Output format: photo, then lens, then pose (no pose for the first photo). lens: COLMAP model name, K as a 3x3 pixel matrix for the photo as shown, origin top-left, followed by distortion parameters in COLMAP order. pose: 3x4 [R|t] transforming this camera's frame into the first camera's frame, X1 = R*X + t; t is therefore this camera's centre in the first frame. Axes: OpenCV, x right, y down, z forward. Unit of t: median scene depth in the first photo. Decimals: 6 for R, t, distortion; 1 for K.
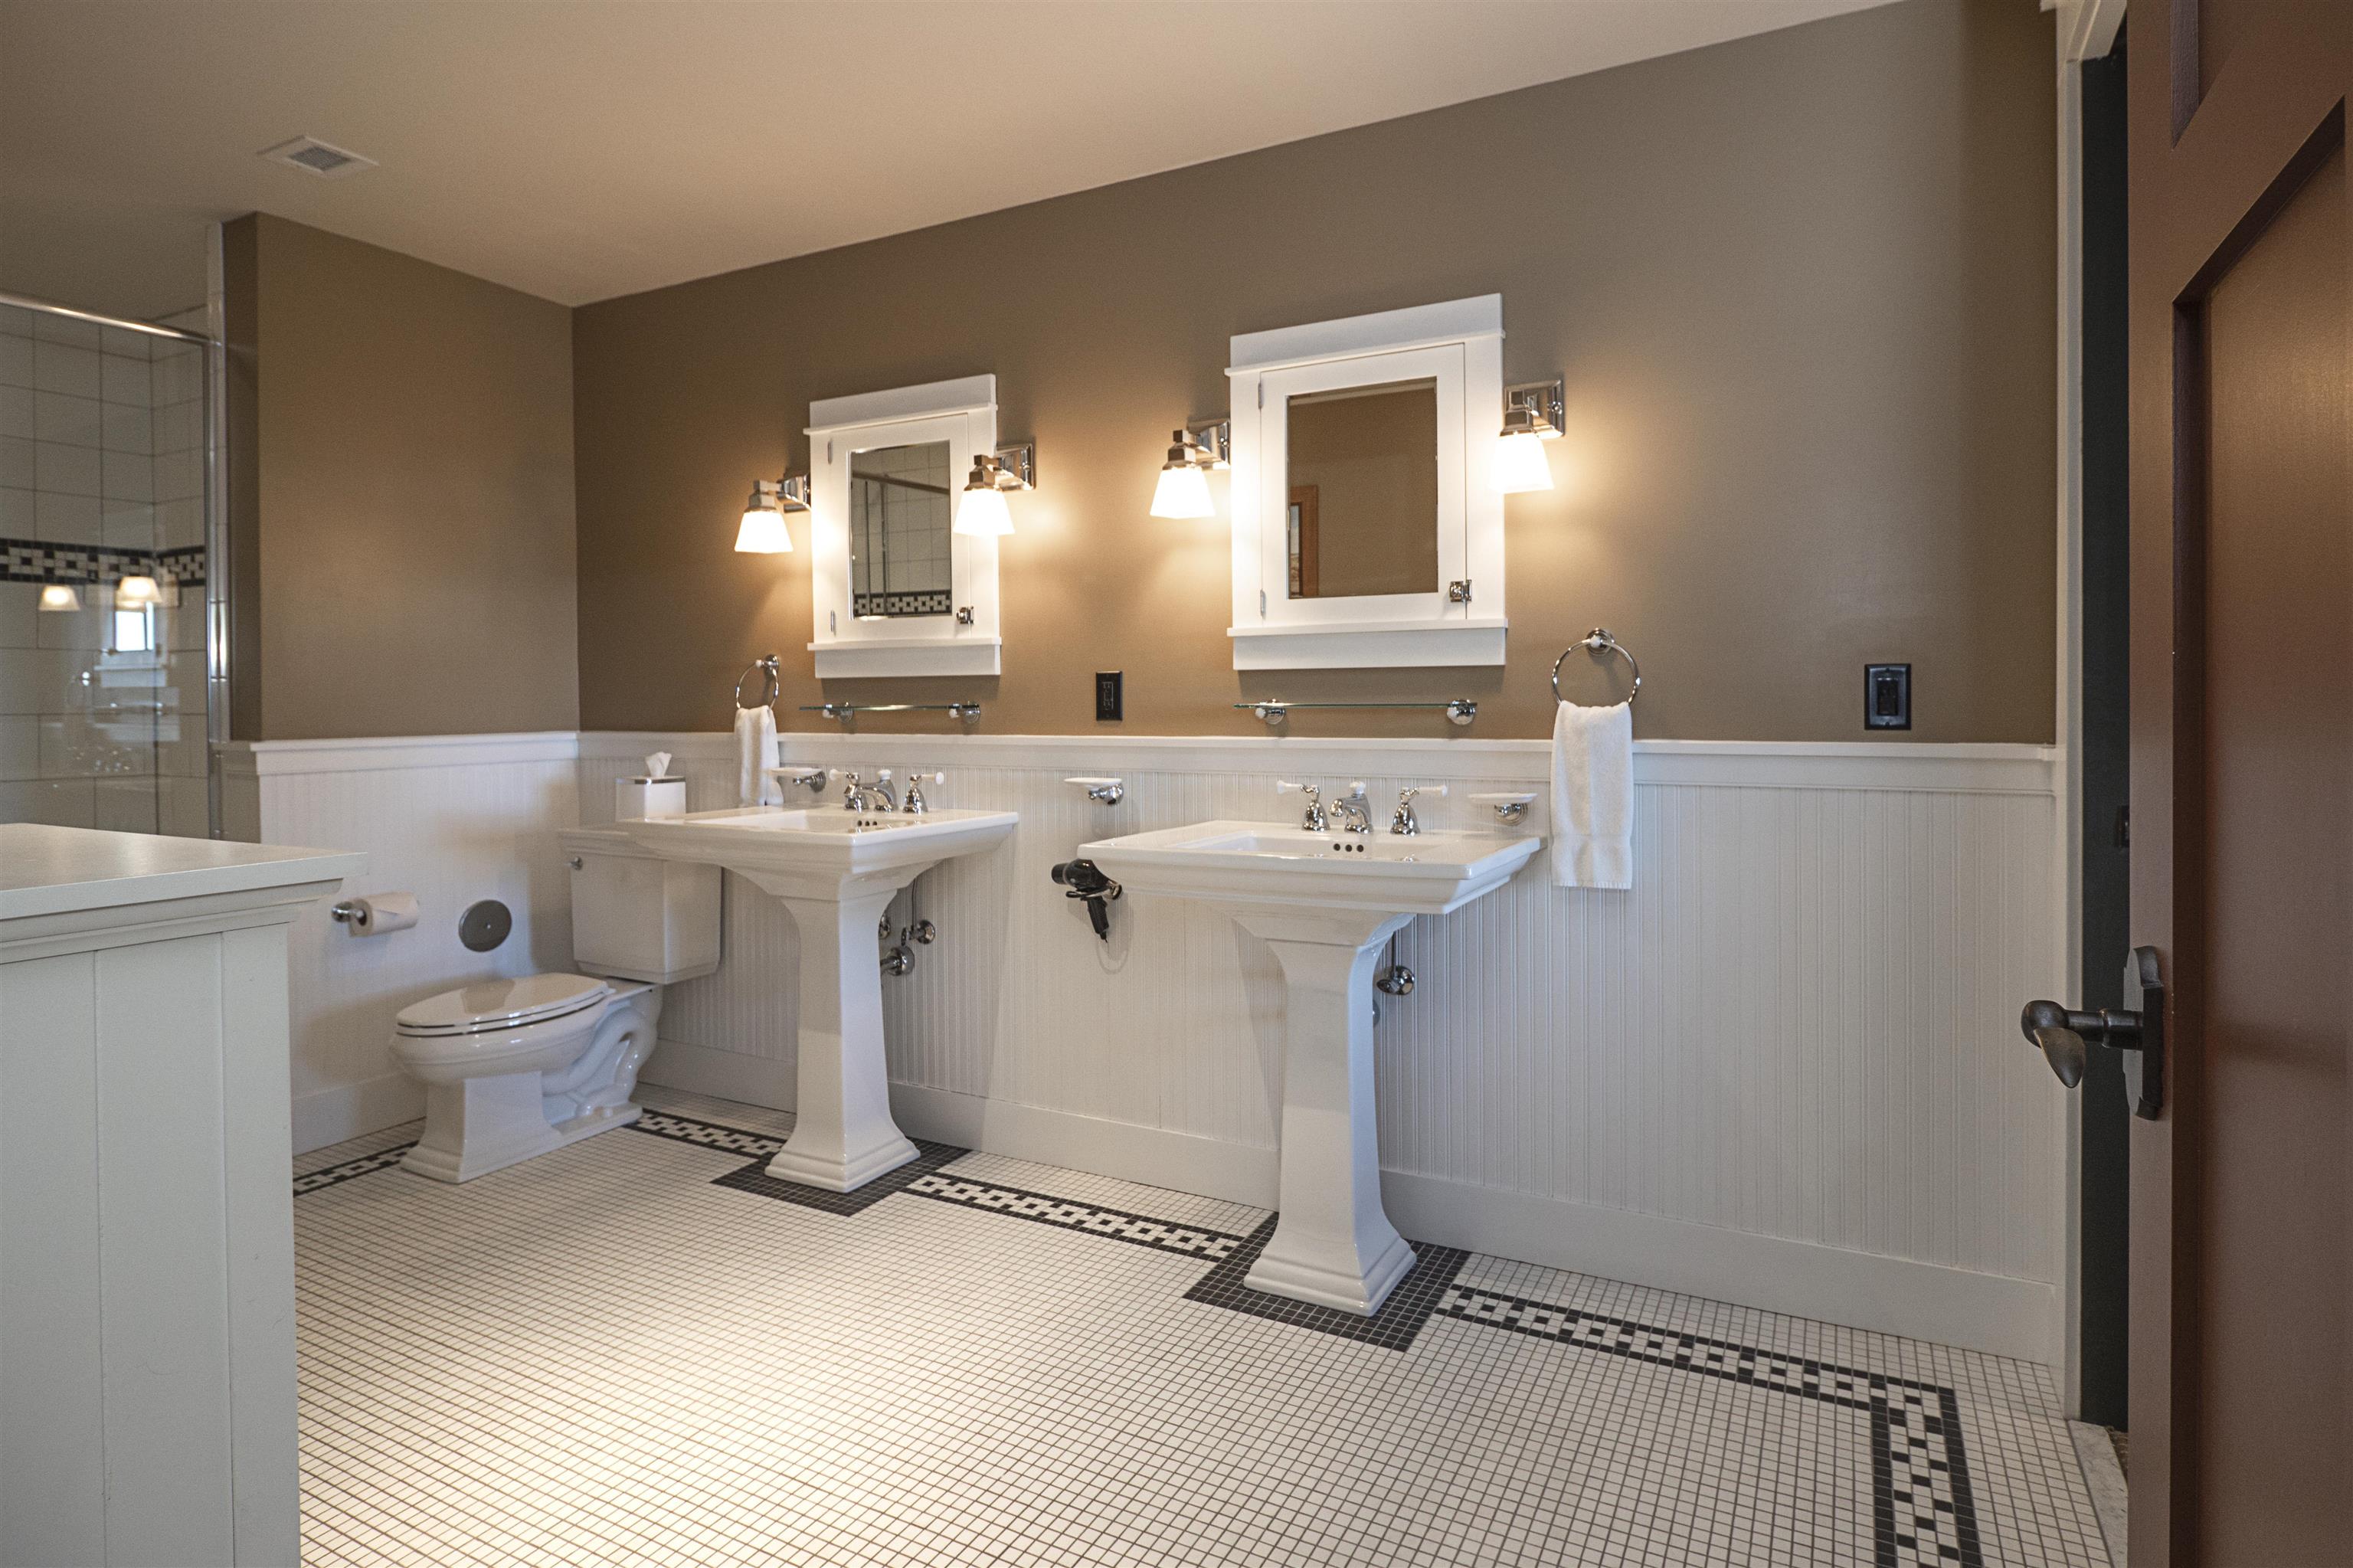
lens RADIAL K [[1030.2, 0, 1178.9], [0, 1030.2, 741.1], [0, 0, 1]] dist [-0.001841, -0.000484]
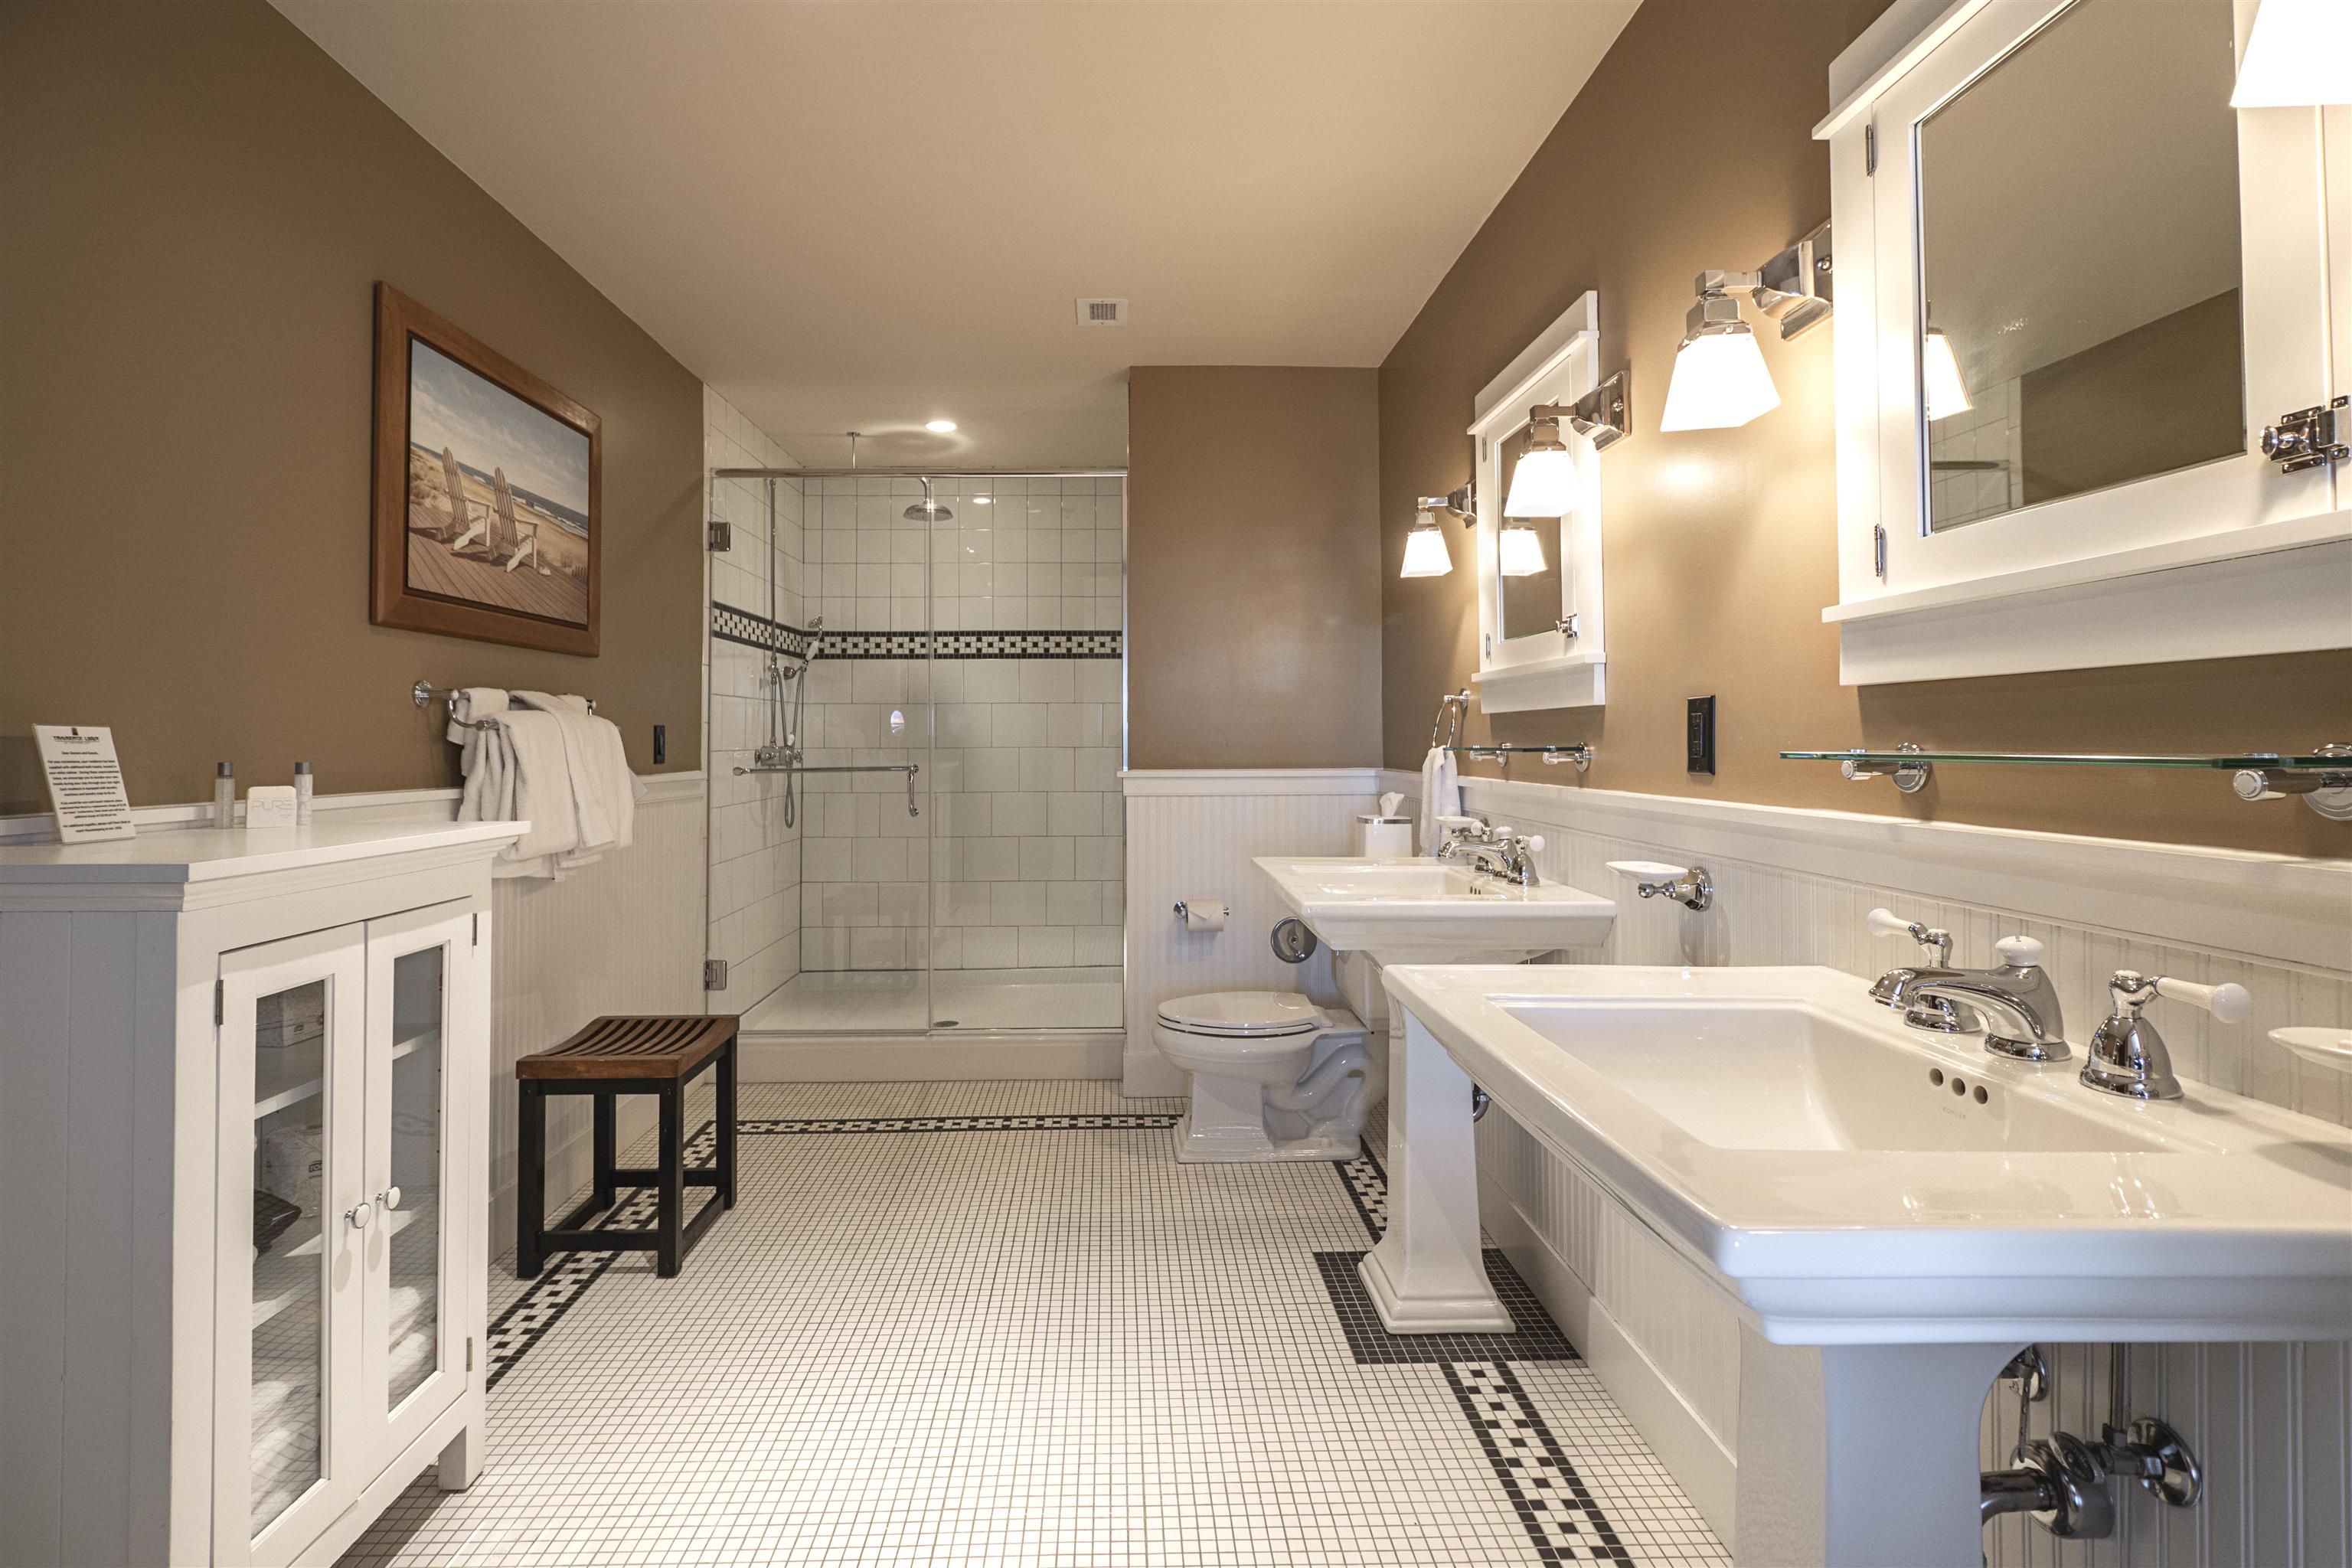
lens RADIAL K [[1029.7, 0, 1178.4], [0, 1029.7, 741.1], [0, 0, 1]] dist [-0.001841, -0.000484]
pose [[0.560982, 0.005062, -0.827812, 0.252283], [-0.035154, 0.999225, -0.017712, -0.016476], [0.827081, 0.039037, 0.560726, 0.358322]]
